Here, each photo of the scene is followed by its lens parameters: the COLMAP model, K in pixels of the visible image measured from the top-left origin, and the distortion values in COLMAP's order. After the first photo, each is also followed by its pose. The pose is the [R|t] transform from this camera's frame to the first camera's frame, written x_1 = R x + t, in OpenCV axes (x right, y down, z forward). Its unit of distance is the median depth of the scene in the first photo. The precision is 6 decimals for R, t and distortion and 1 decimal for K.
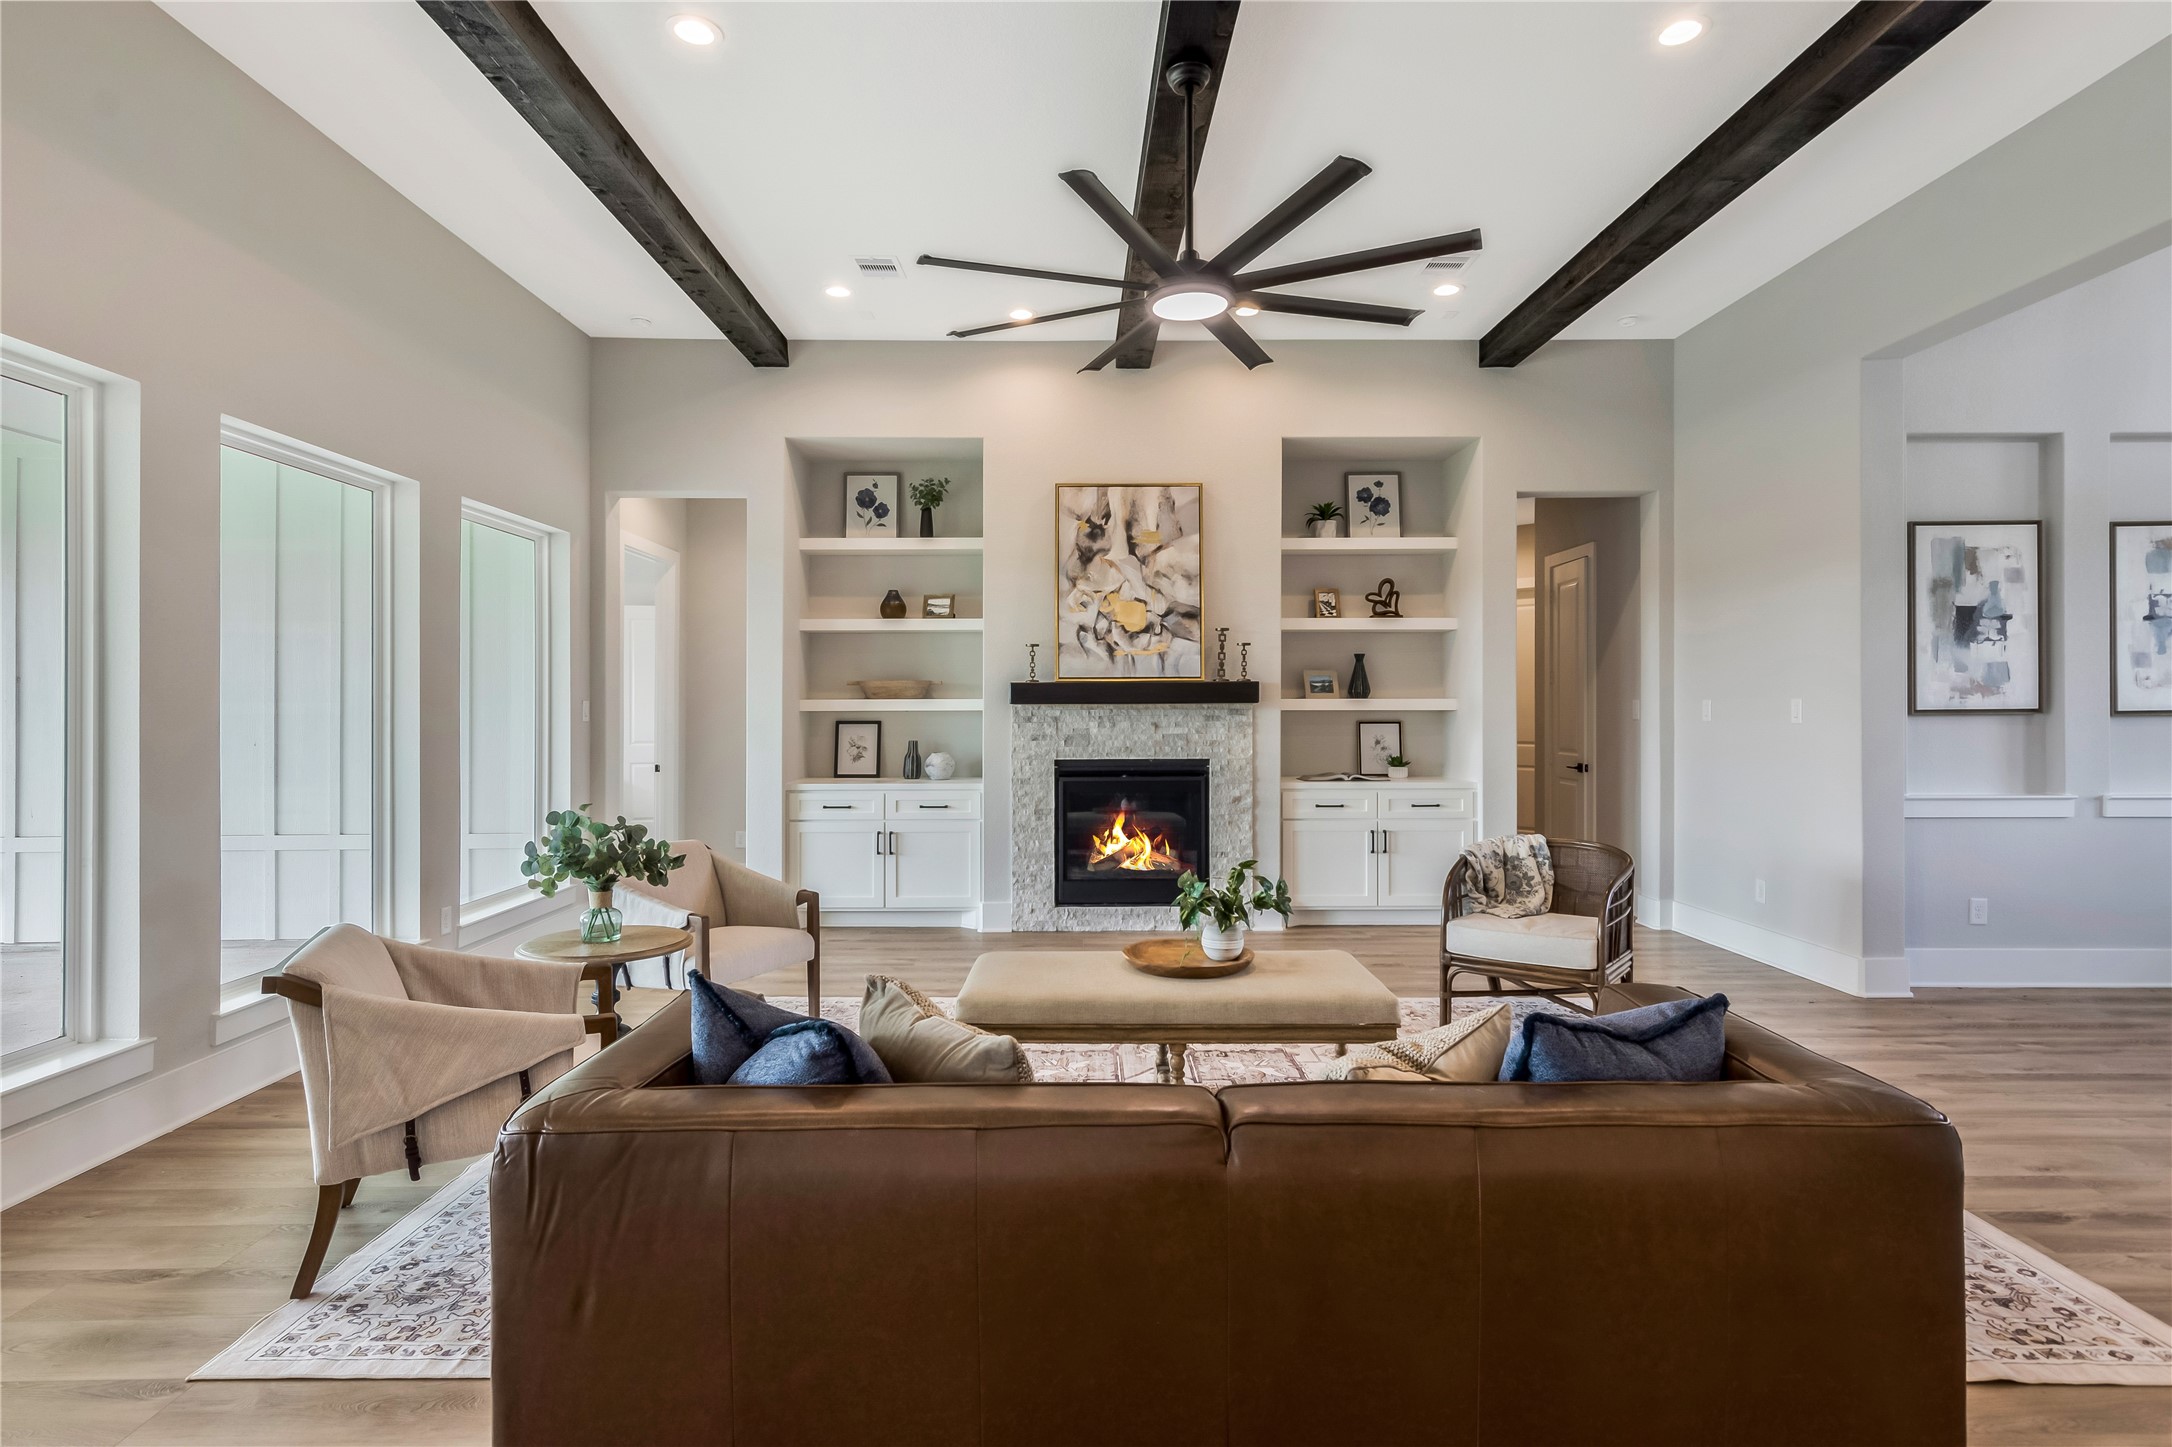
lens RADIAL K [[1089.2, 0, 1099.2], [0, 1089.2, 713.4], [0, 0, 1]] dist [-0.003648, -0.001806]
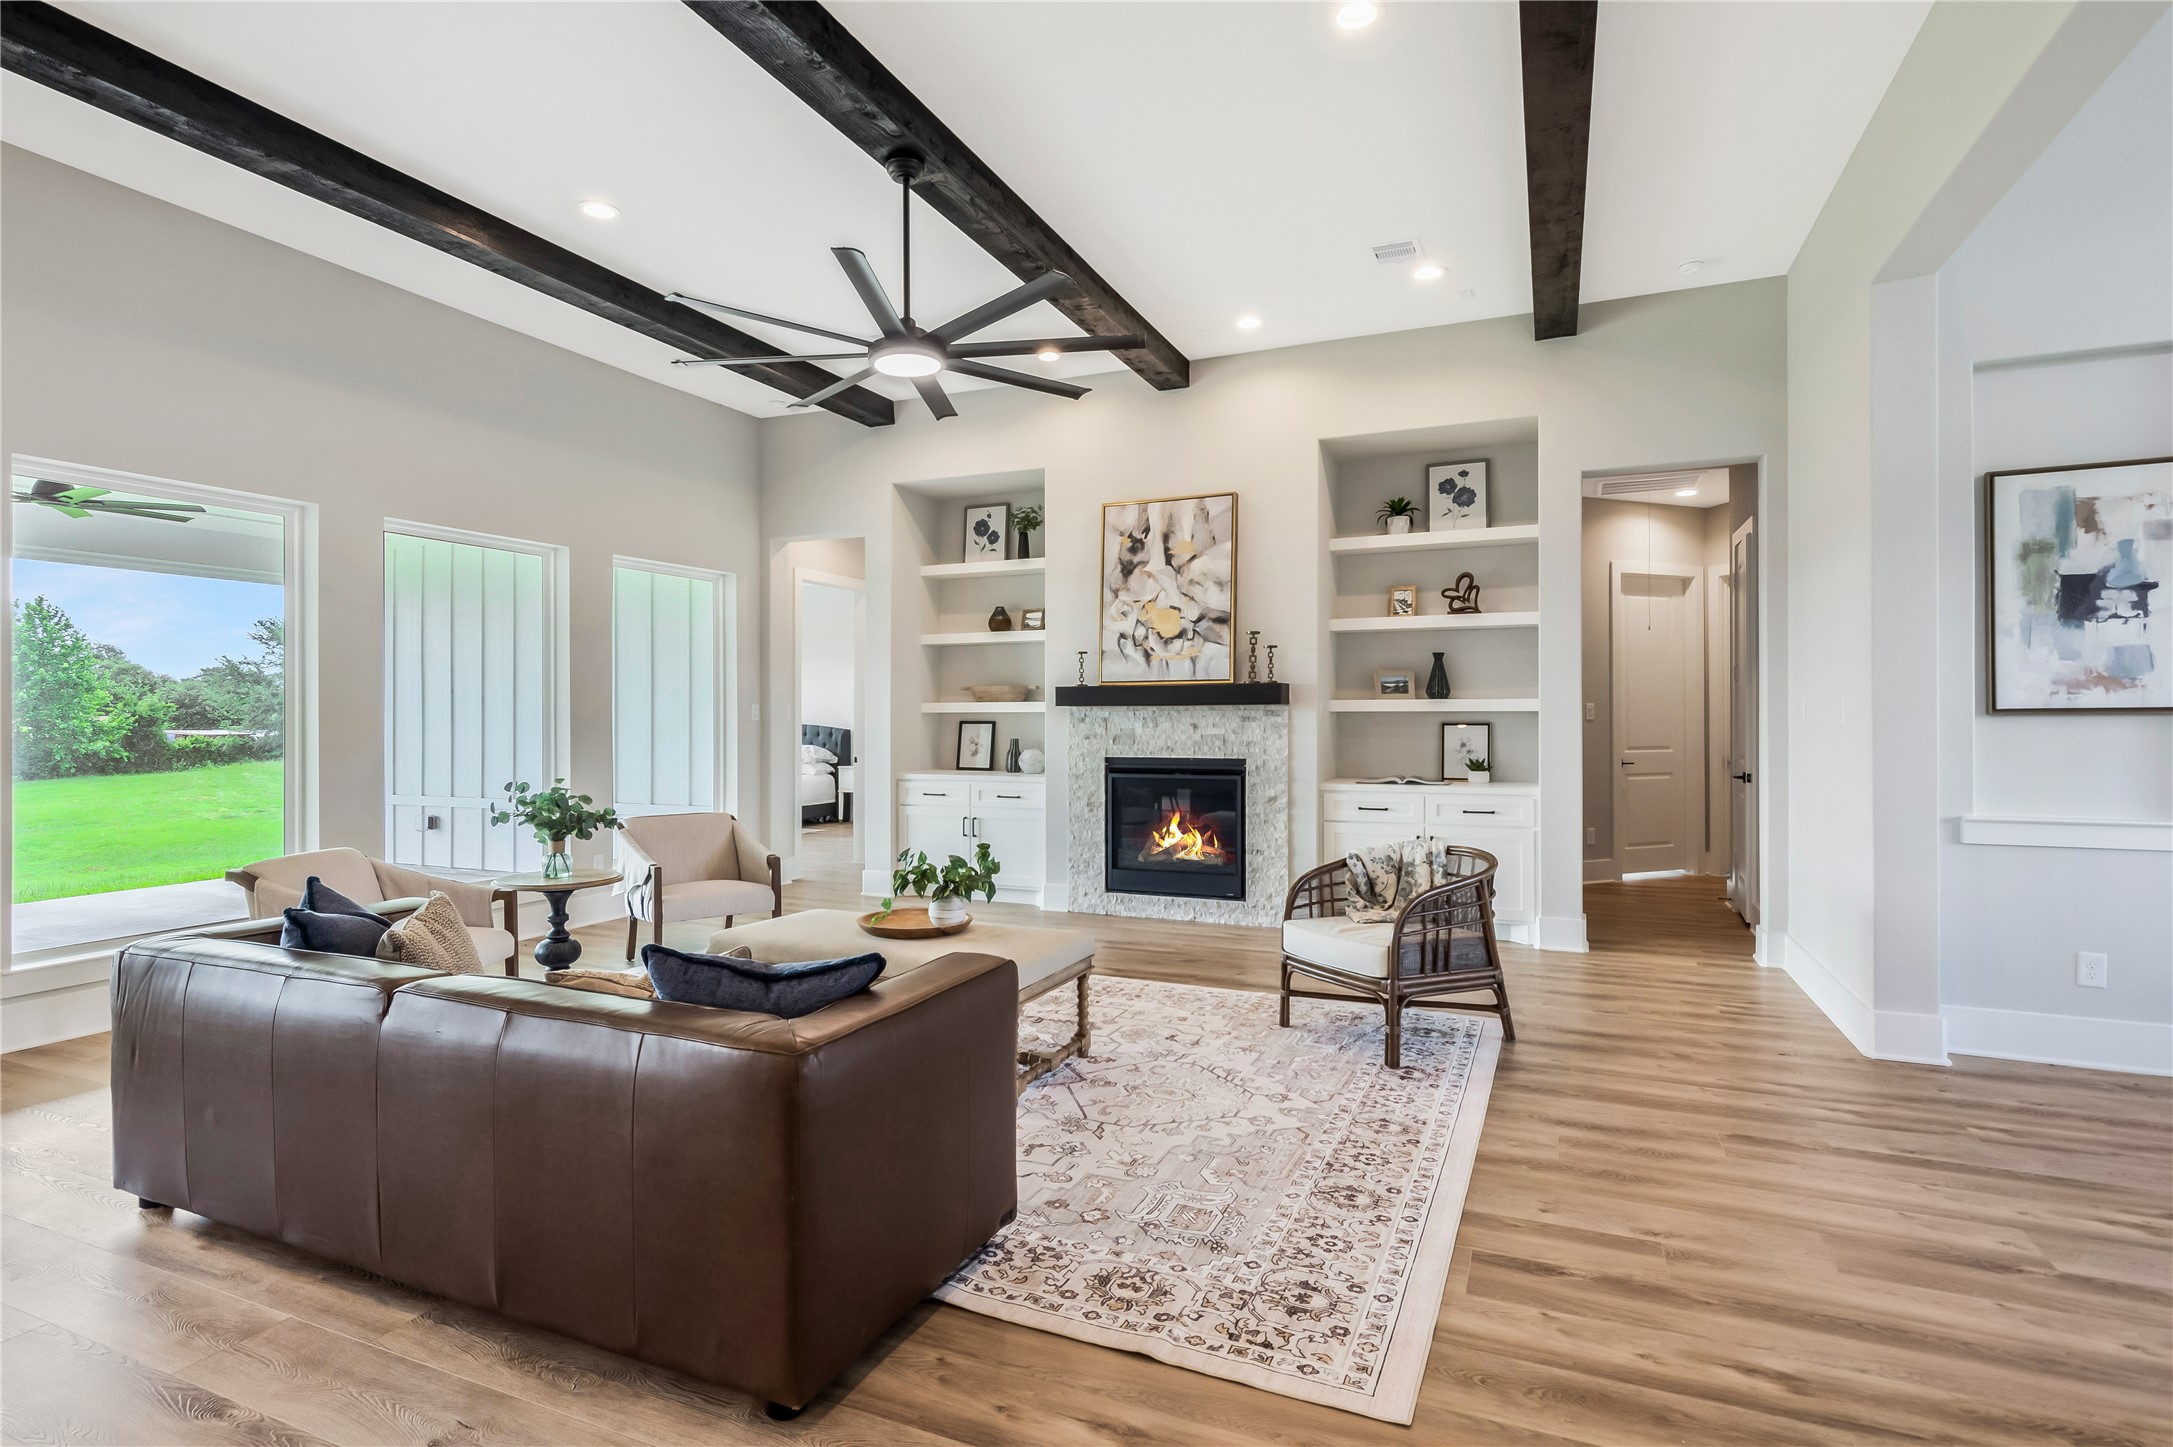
lens RADIAL K [[1089.7, 0, 1090.2], [0, 1089.7, 700.8], [0, 0, 1]] dist [-0.003648, -0.001806]
pose [[0.913202, -0.006495, -0.407455, 0.392971], [0.000607, 0.999894, -0.014579, 0.001839], [0.407506, 0.013066, 0.913109, 0.005410]]
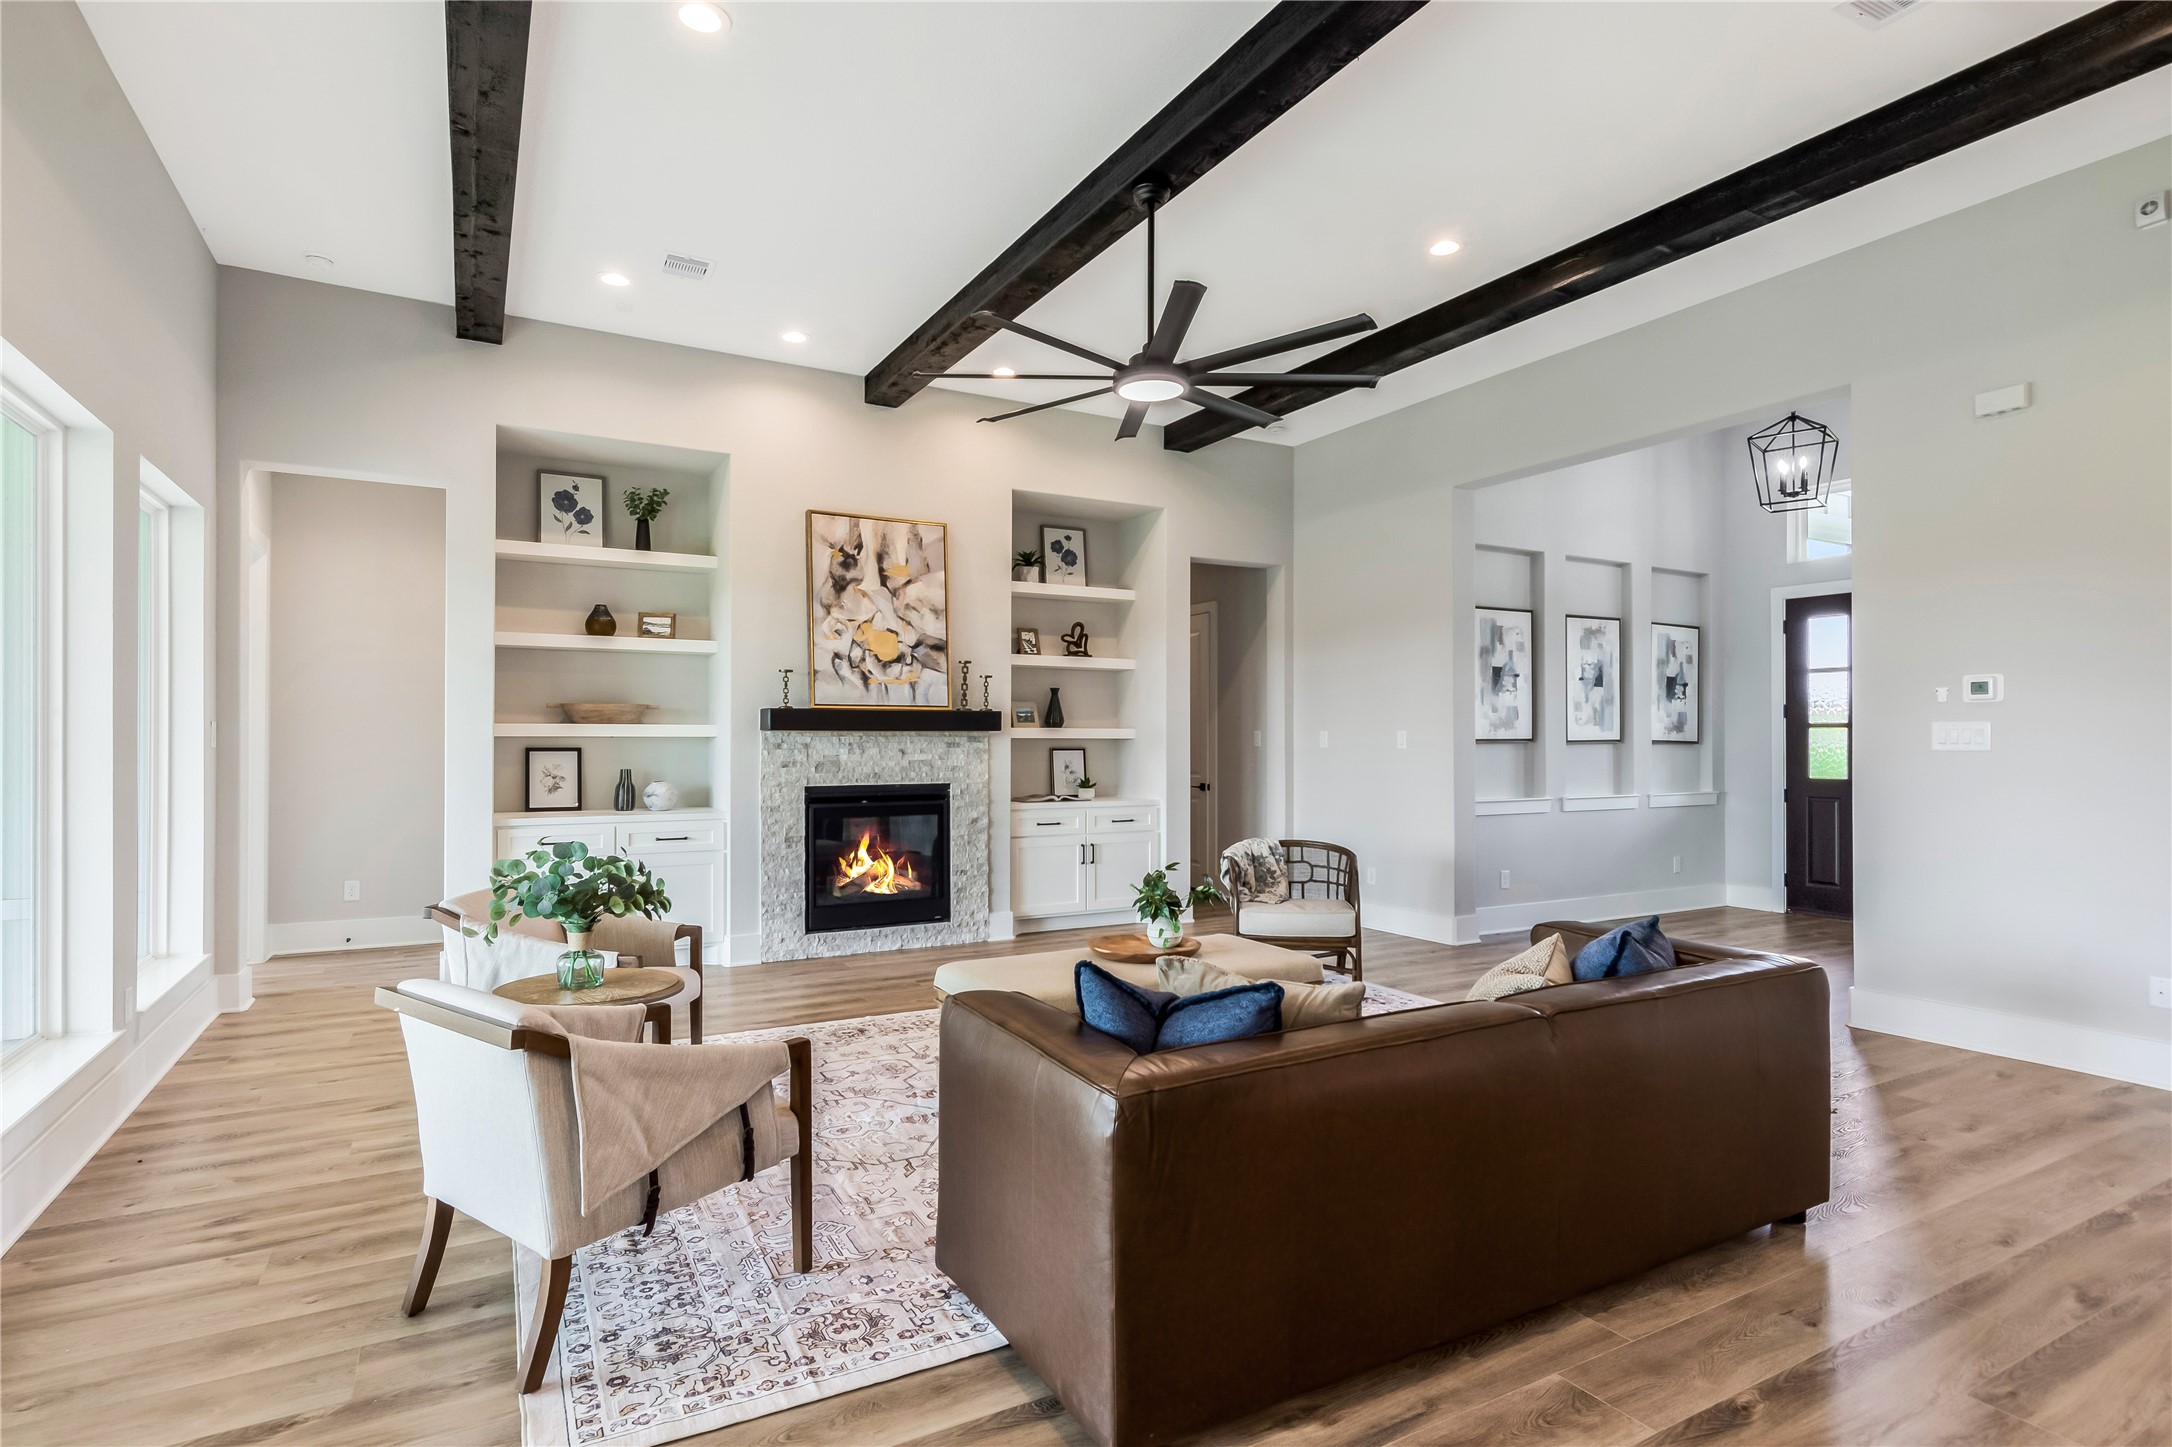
lens RADIAL K [[1089.2, 0, 1107.7], [0, 1089.2, 738.4], [0, 0, 1]] dist [-0.003648, -0.001806]
pose [[0.875456, 0.004255, 0.483280, -0.283241], [-0.001834, 0.999983, -0.005482, 0.003428], [-0.483295, 0.003913, 0.875449, -0.002251]]
